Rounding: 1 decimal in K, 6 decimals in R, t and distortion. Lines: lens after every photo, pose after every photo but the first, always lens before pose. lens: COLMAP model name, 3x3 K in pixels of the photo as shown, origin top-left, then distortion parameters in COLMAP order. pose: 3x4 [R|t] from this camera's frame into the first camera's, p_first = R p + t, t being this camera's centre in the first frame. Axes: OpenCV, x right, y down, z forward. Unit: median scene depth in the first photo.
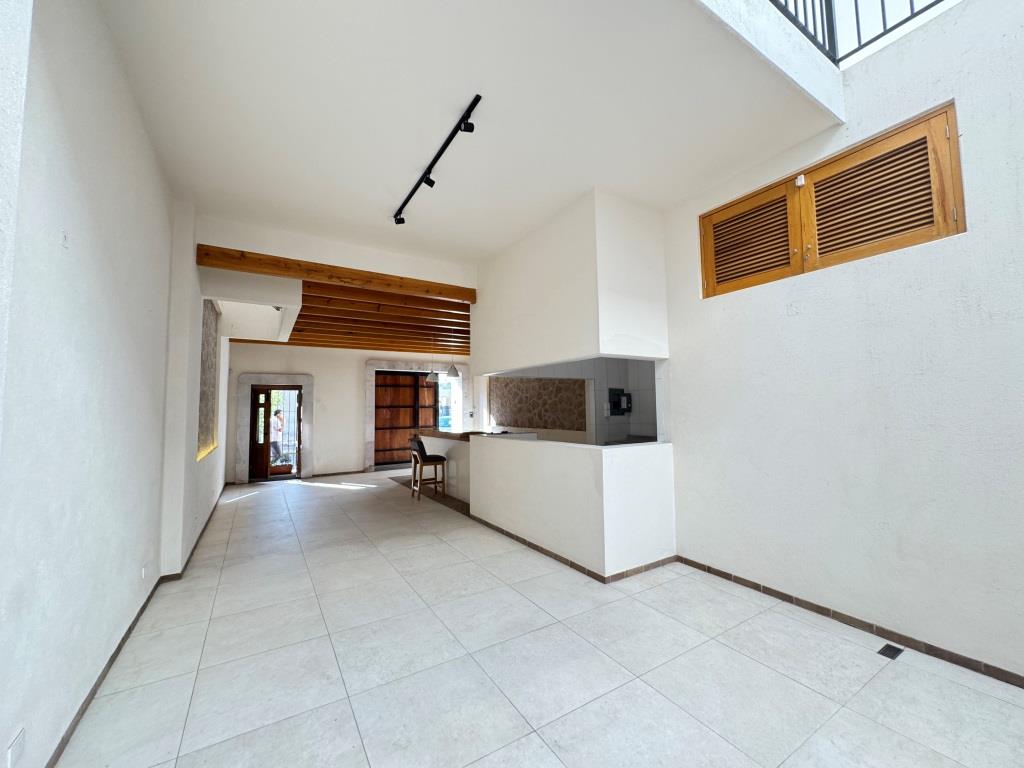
lens RADIAL K [[407.5, 0, 512.9], [0, 407.5, 384.0], [0, 0, 1]] dist [-0.003746, 0.000415]
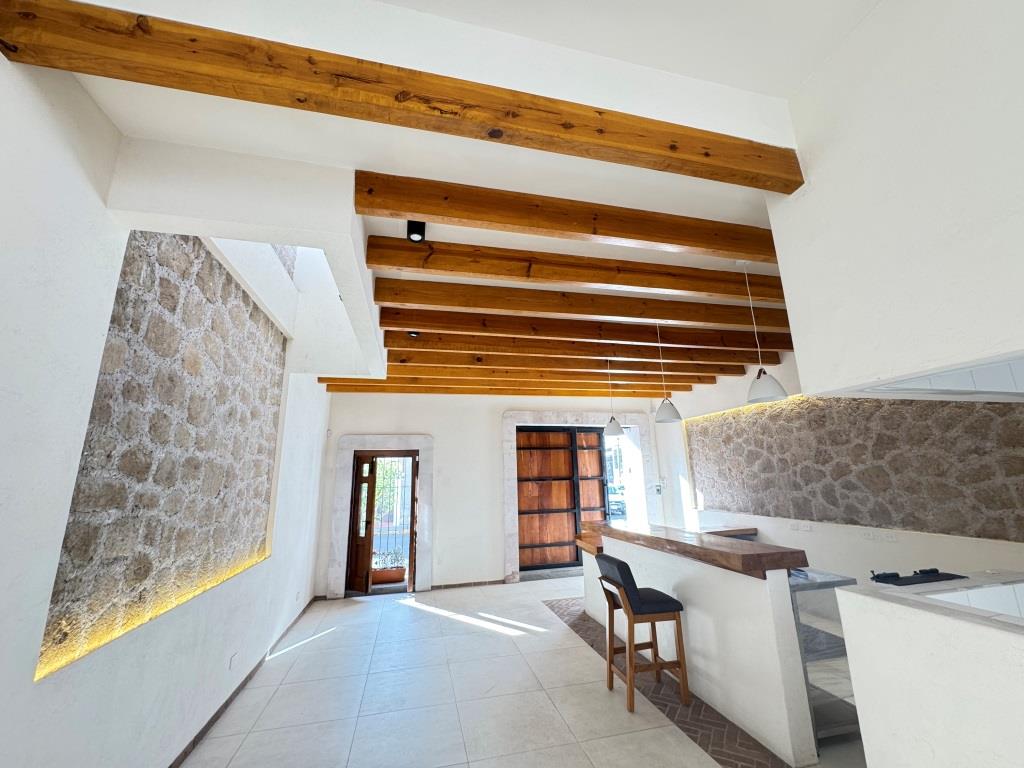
lens RADIAL K [[407.5, 0, 513.1], [0, 407.5, 383.6], [0, 0, 1]] dist [-0.003746, 0.000415]
pose [[0.949378, -0.078653, -0.304131, -0.147072], [0.029213, 0.986058, -0.163820, 0.011036], [0.312776, 0.146642, 0.938439, 0.394217]]
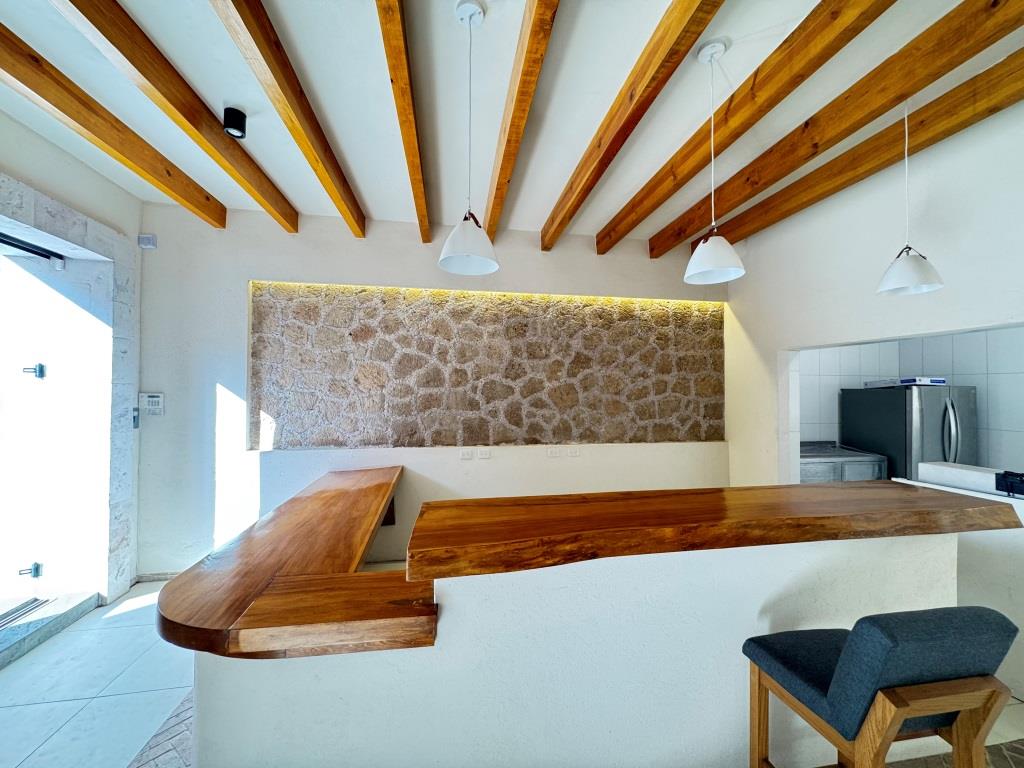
lens RADIAL K [[407.5, 0, 511.4], [0, 407.5, 383.3], [0, 0, 1]] dist [-0.003746, 0.000415]
pose [[0.375873, 0.026426, 0.926294, -0.353886], [-0.067452, 0.997722, -0.001093, 0.044793], [-0.924213, -0.062070, 0.376799, 0.864939]]
